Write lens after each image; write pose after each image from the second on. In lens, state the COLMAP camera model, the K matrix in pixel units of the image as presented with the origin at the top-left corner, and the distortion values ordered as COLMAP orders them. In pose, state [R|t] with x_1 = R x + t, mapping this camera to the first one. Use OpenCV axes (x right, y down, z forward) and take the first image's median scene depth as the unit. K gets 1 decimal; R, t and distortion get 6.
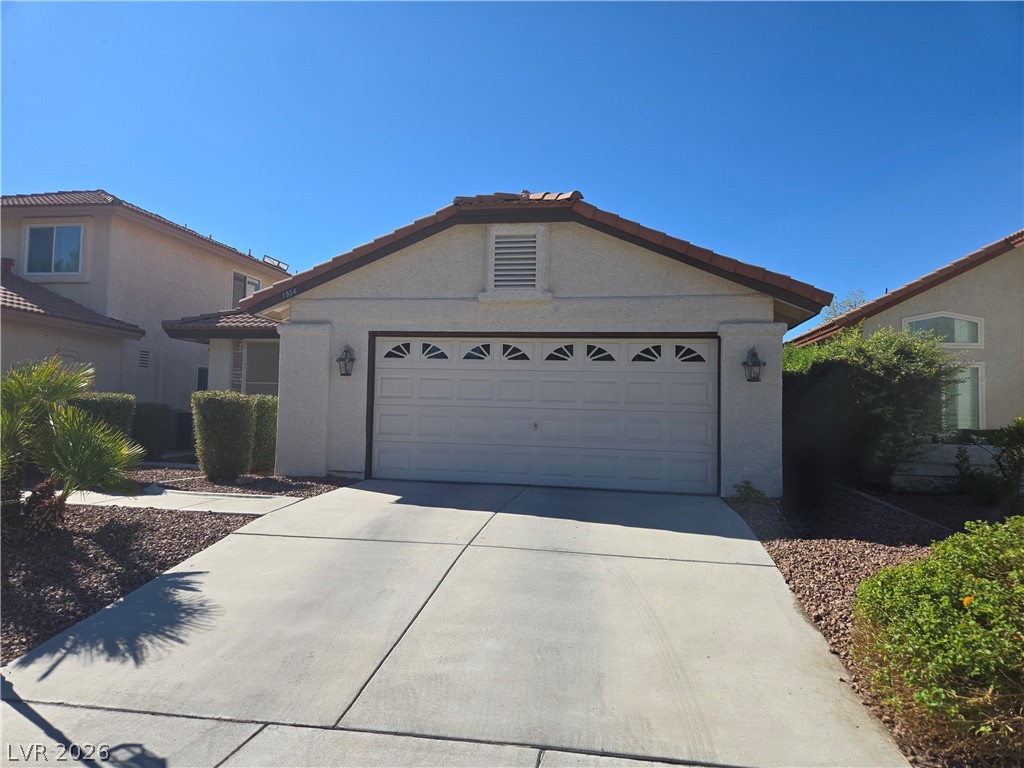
lens RADIAL K [[685.5, 0, 546.5], [0, 685.5, 375.5], [0, 0, 1]] dist [0.069934, -0.052055]
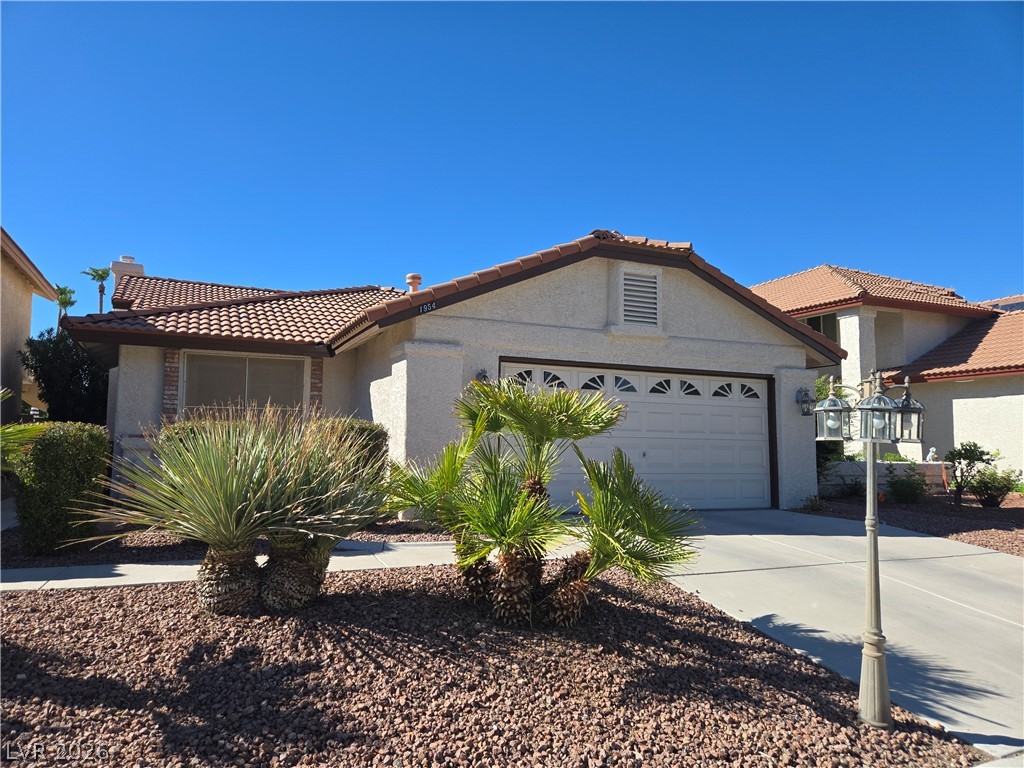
lens RADIAL K [[685.5, 0, 516.7], [0, 685.5, 385.0], [0, 0, 1]] dist [0.069934, -0.052055]
pose [[0.823445, 0.033131, 0.566428, -0.799859], [-0.028320, 0.999449, -0.017289, -0.009991], [-0.566689, -0.001805, 0.823930, 0.234282]]
